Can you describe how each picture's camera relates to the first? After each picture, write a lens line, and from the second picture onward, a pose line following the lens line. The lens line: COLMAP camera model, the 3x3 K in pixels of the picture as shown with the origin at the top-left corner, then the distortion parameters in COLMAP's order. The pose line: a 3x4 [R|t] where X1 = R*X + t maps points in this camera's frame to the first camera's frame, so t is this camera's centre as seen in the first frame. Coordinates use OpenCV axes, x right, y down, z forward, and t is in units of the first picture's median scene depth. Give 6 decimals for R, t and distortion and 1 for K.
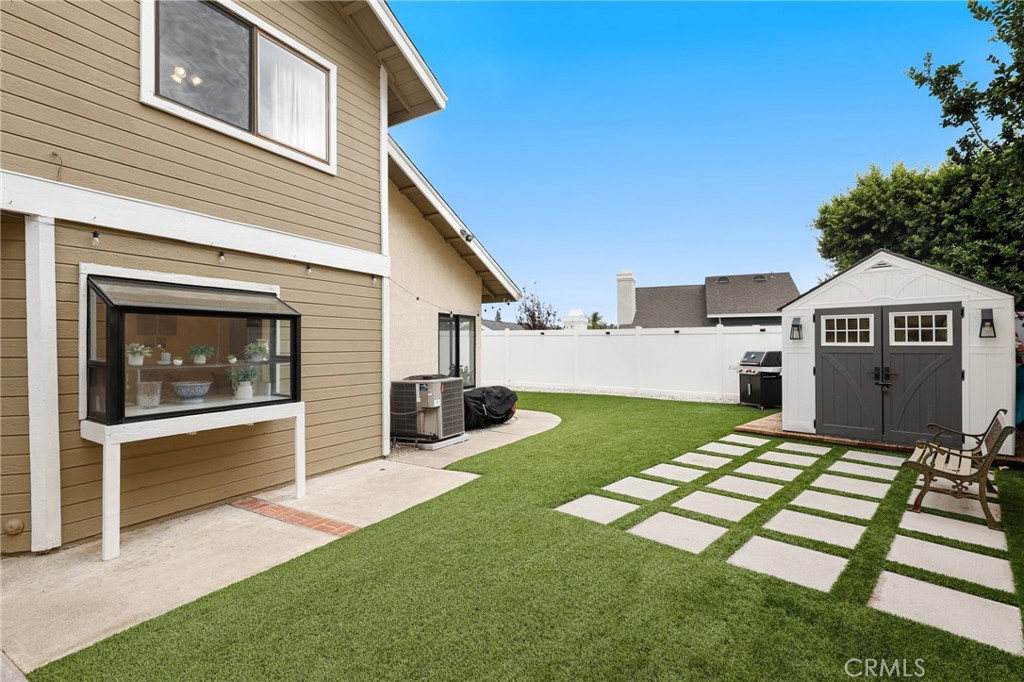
lens RADIAL K [[461.3, 0, 511.6], [0, 461.3, 343.0], [0, 0, 1]] dist [-0.009710, -0.000539]
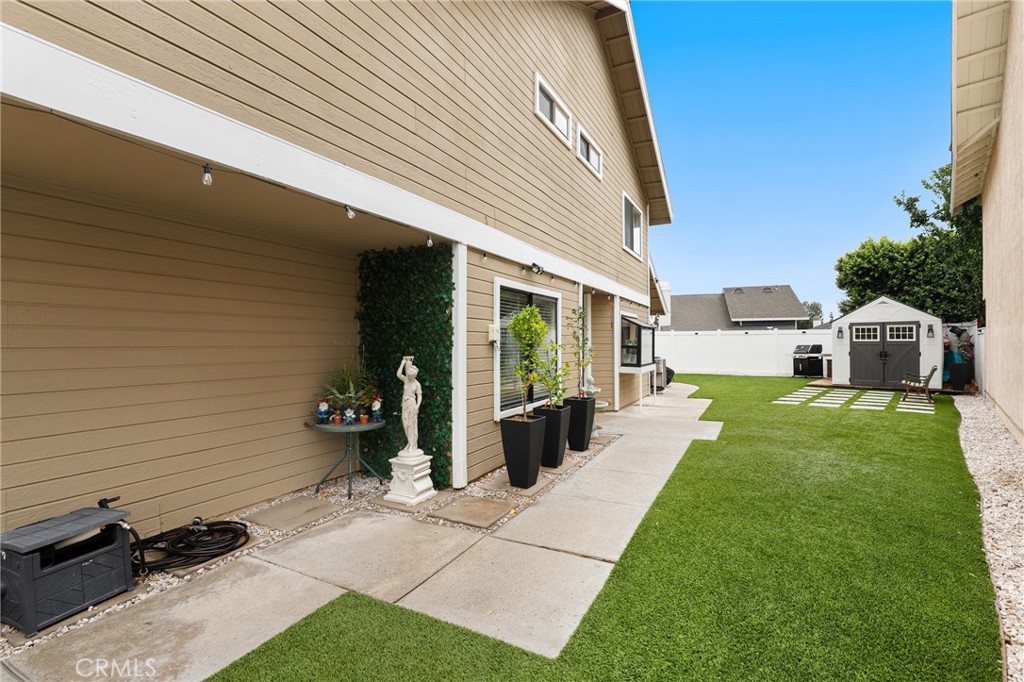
lens RADIAL K [[461.3, 0, 512.4], [0, 461.3, 339.4], [0, 0, 1]] dist [-0.009710, -0.000539]
pose [[0.998663, 0.001290, 0.051671, -0.849141], [-0.001109, 0.999993, -0.003523, 0.006528], [-0.051675, 0.003461, 0.998658, -0.858883]]
